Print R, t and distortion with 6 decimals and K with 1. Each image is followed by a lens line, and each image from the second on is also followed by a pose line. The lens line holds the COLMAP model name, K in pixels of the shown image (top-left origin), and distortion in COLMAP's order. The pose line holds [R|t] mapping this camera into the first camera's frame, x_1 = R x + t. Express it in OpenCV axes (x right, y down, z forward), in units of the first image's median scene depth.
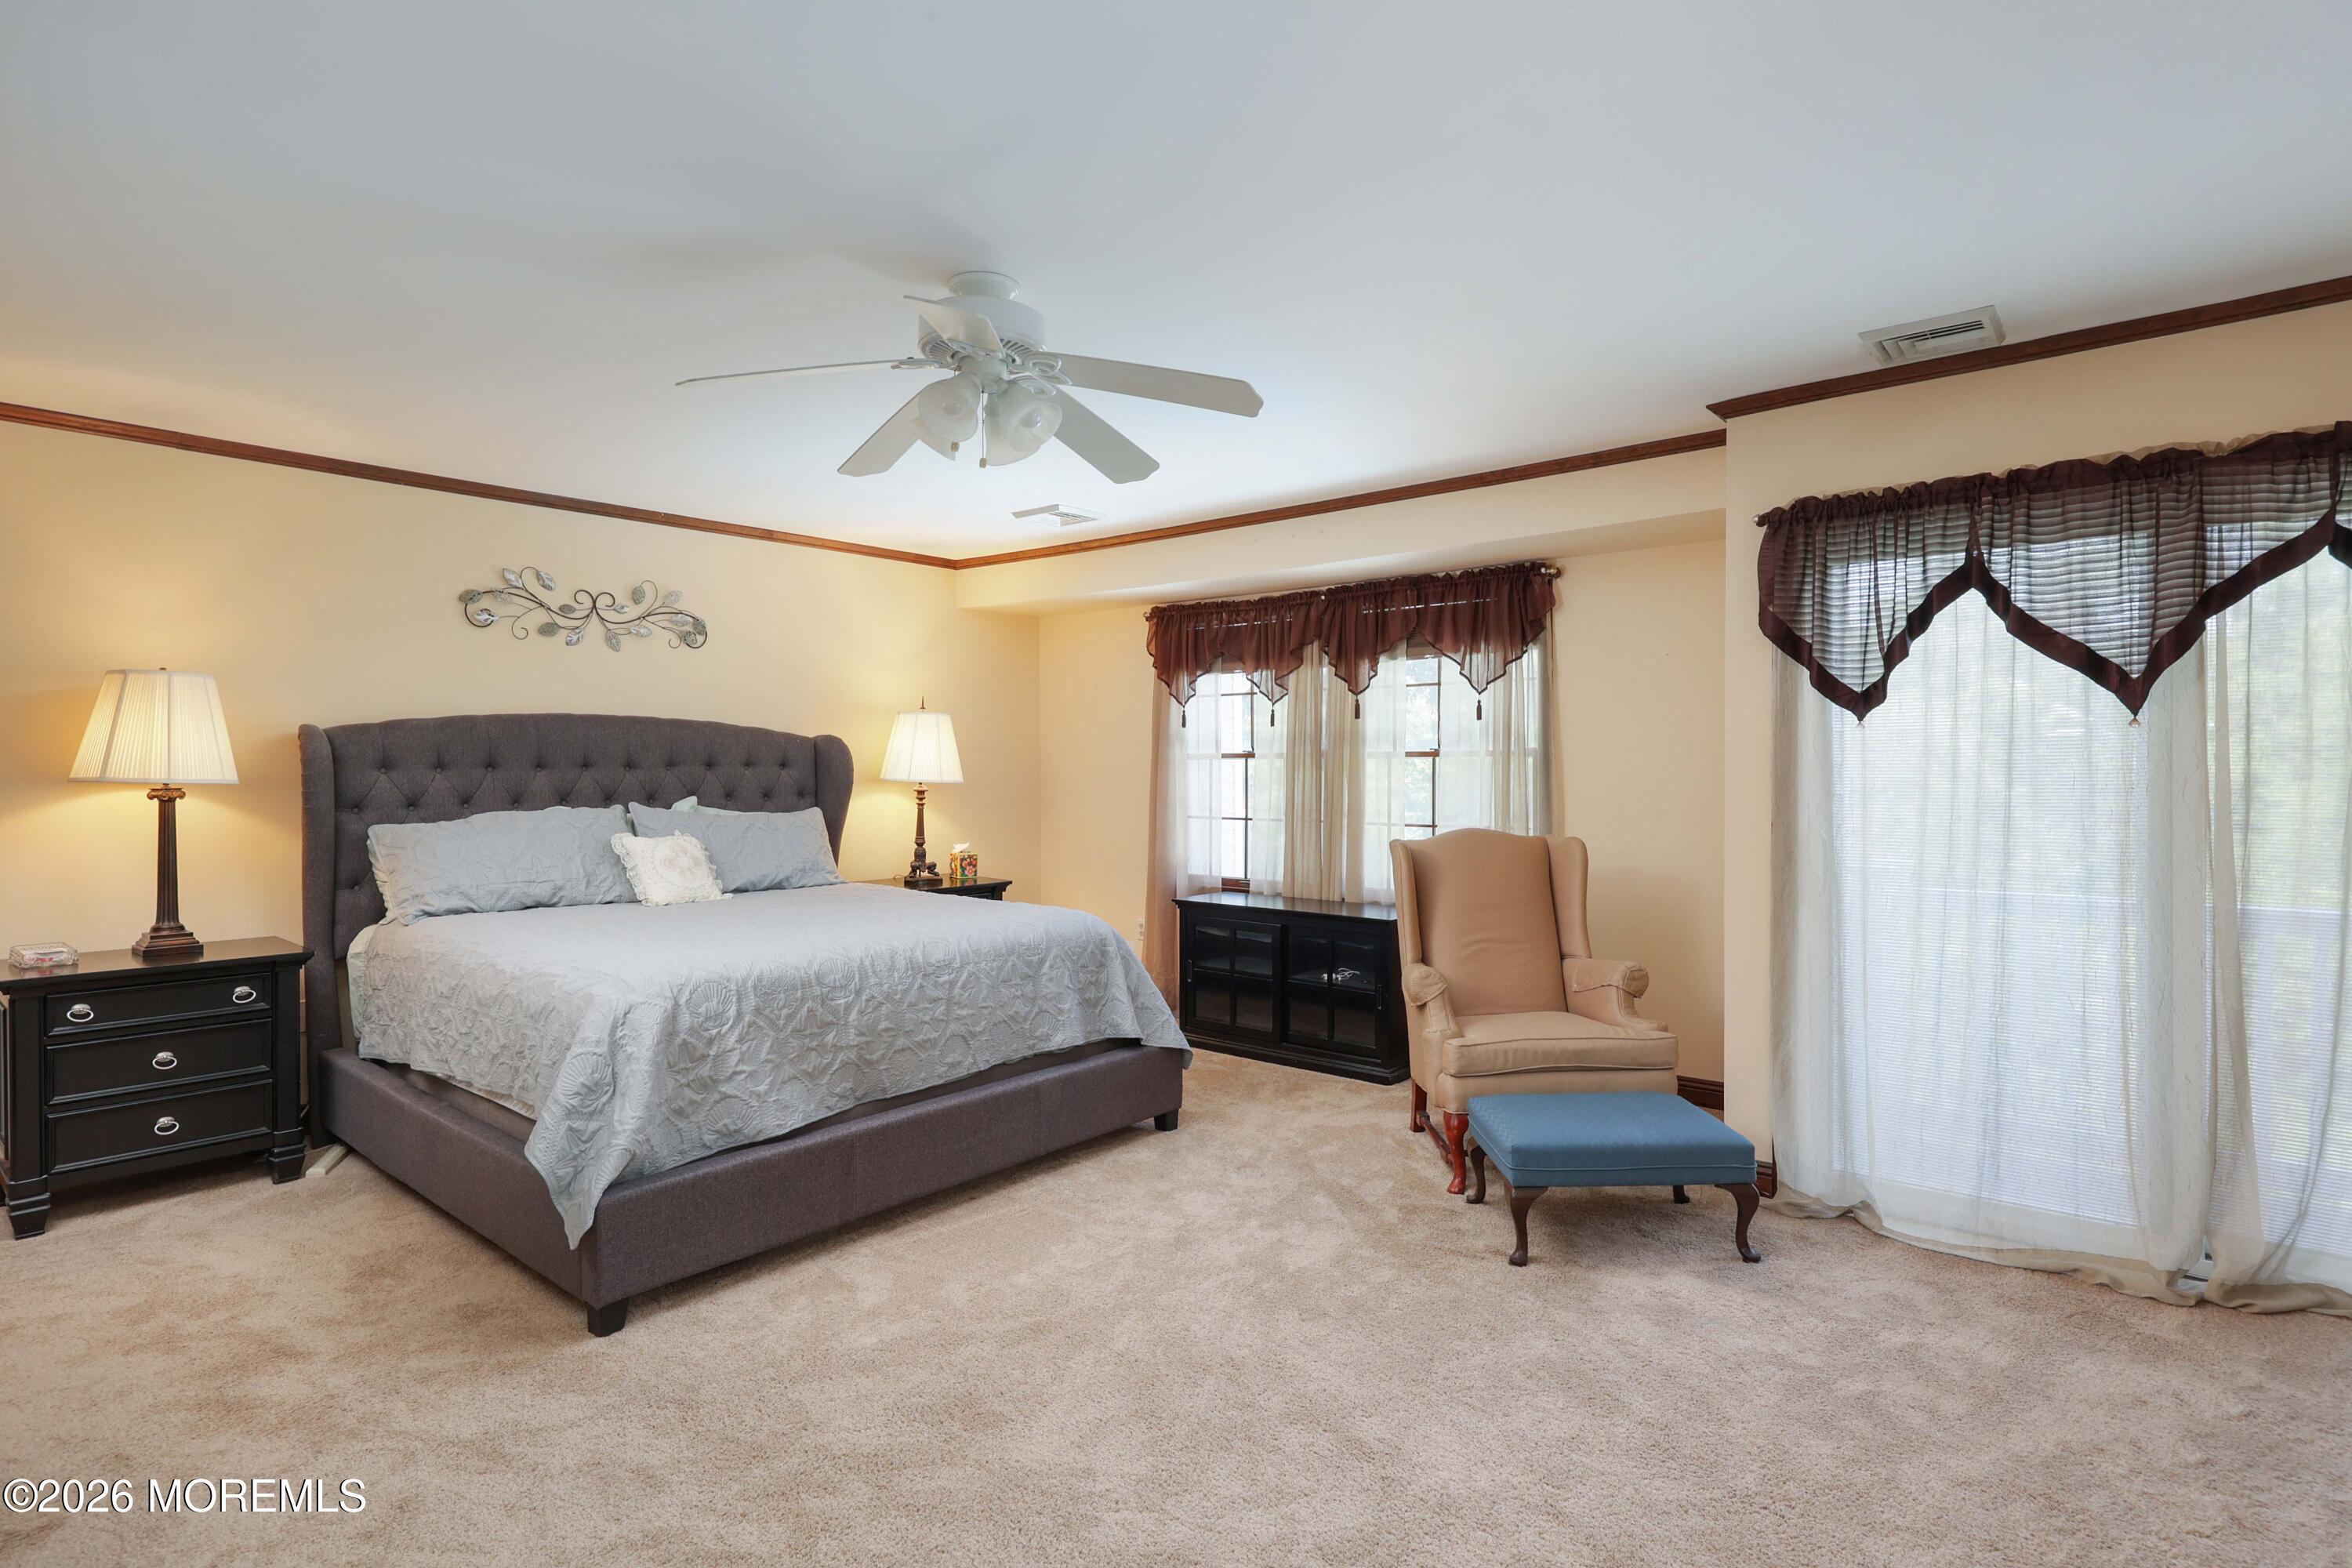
lens RADIAL K [[1185.4, 0, 1158.2], [0, 1185.4, 783.8], [0, 0, 1]] dist [-0.003489, -0.000257]
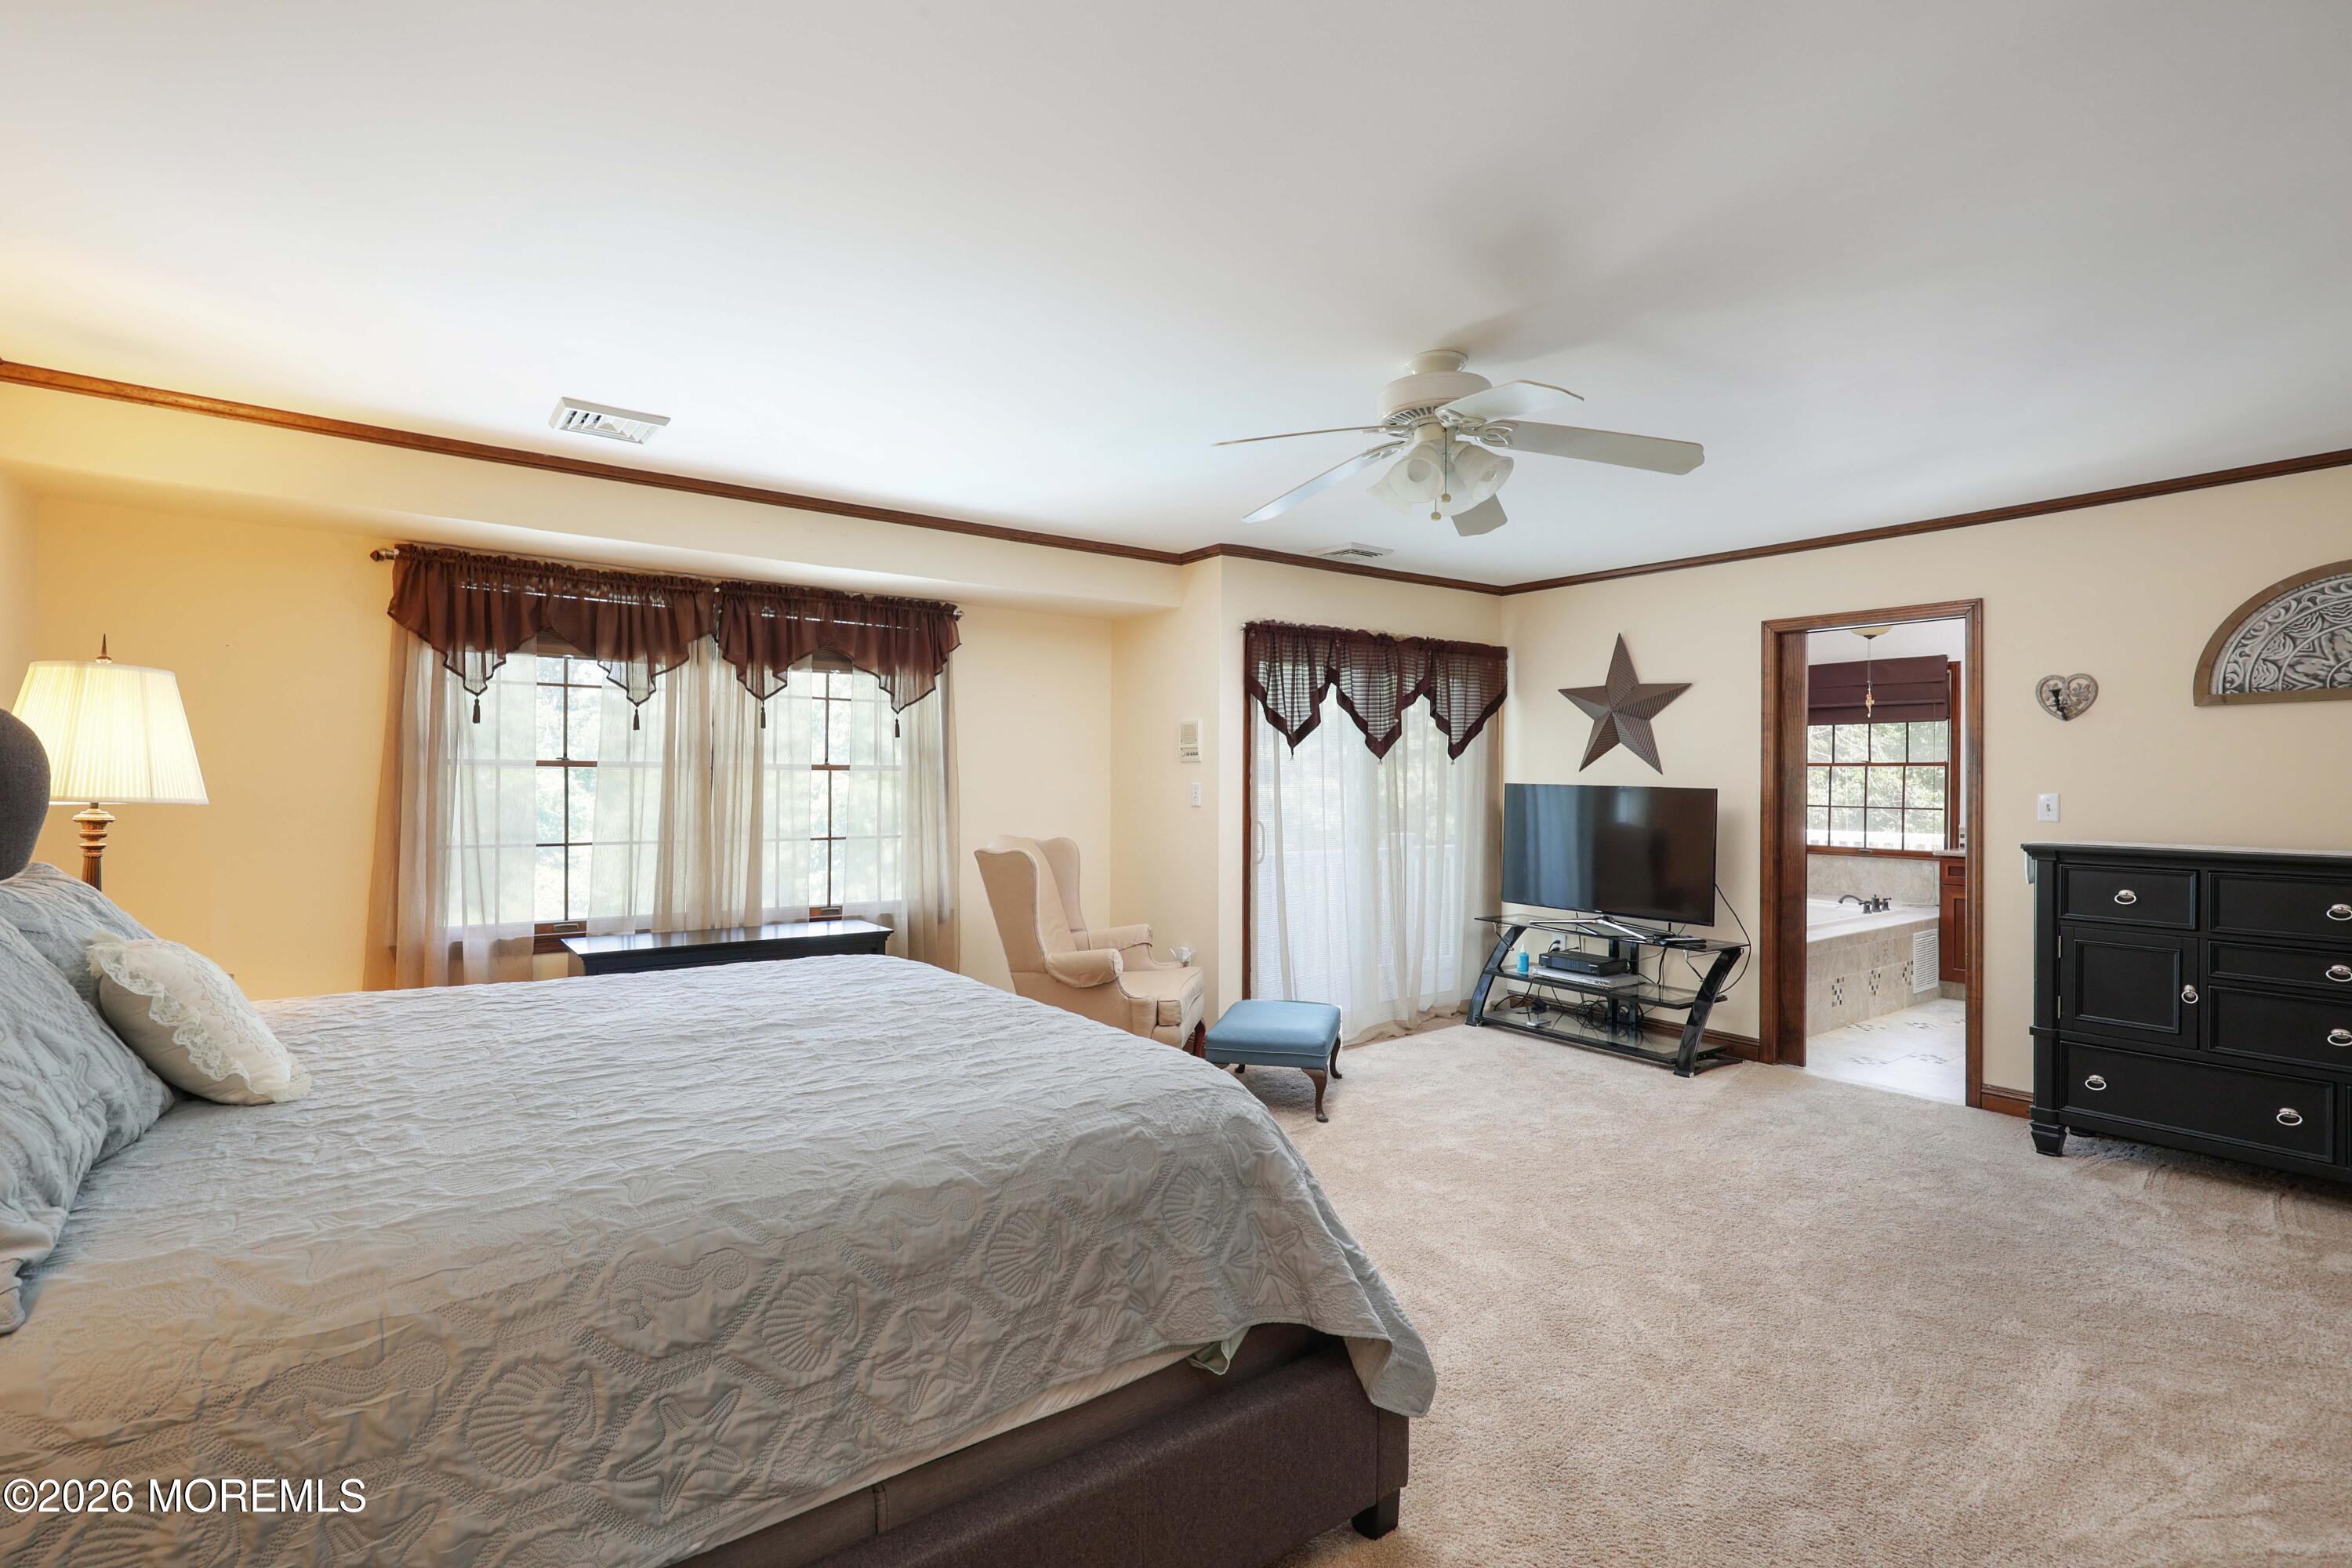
lens RADIAL K [[1134.6, 0, 1122.5], [0, 1134.6, 783.0], [0, 0, 1]] dist [0.001601, 0.000149]
pose [[0.228829, 0.003085, 0.973462, -0.687729], [0.006767, 0.999966, -0.004759, -0.005713], [-0.973443, 0.007677, 0.228801, 0.560232]]
